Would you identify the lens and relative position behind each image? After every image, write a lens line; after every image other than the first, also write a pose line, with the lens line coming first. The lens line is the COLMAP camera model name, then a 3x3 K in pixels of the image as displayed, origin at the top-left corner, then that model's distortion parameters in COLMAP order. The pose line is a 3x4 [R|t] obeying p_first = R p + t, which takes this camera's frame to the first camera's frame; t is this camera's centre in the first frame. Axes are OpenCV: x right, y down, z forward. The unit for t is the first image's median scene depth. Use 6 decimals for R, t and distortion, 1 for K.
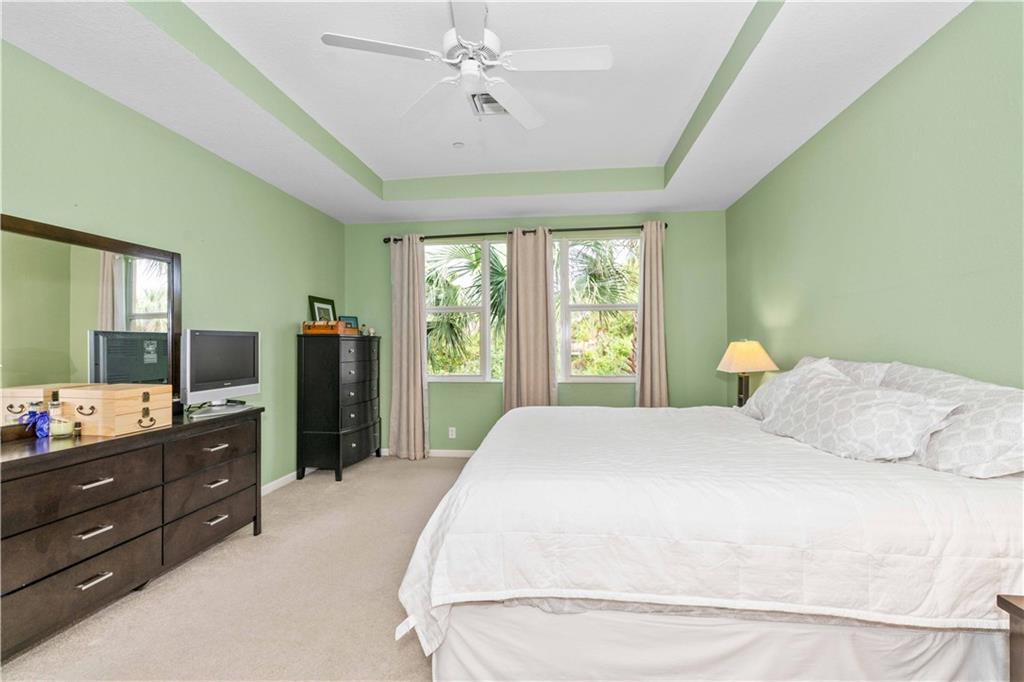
lens RADIAL K [[458.4, 0, 515.1], [0, 458.4, 341.4], [0, 0, 1]] dist [-0.020680, 0.009237]
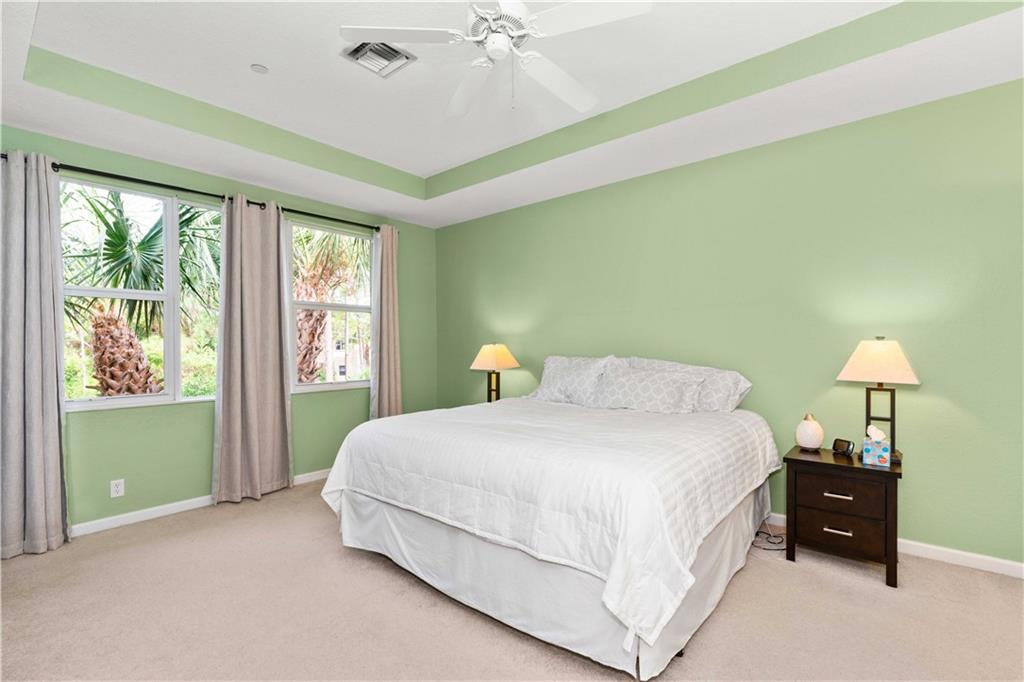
lens RADIAL K [[458.4, 0, 515.1], [0, 458.4, 341.4], [0, 0, 1]] dist [-0.020680, 0.009237]
pose [[0.538564, 0.004448, 0.842573, -0.391029], [0.000059, 0.999986, -0.005316, 0.000485], [-0.842585, 0.002913, 0.538556, 0.209882]]
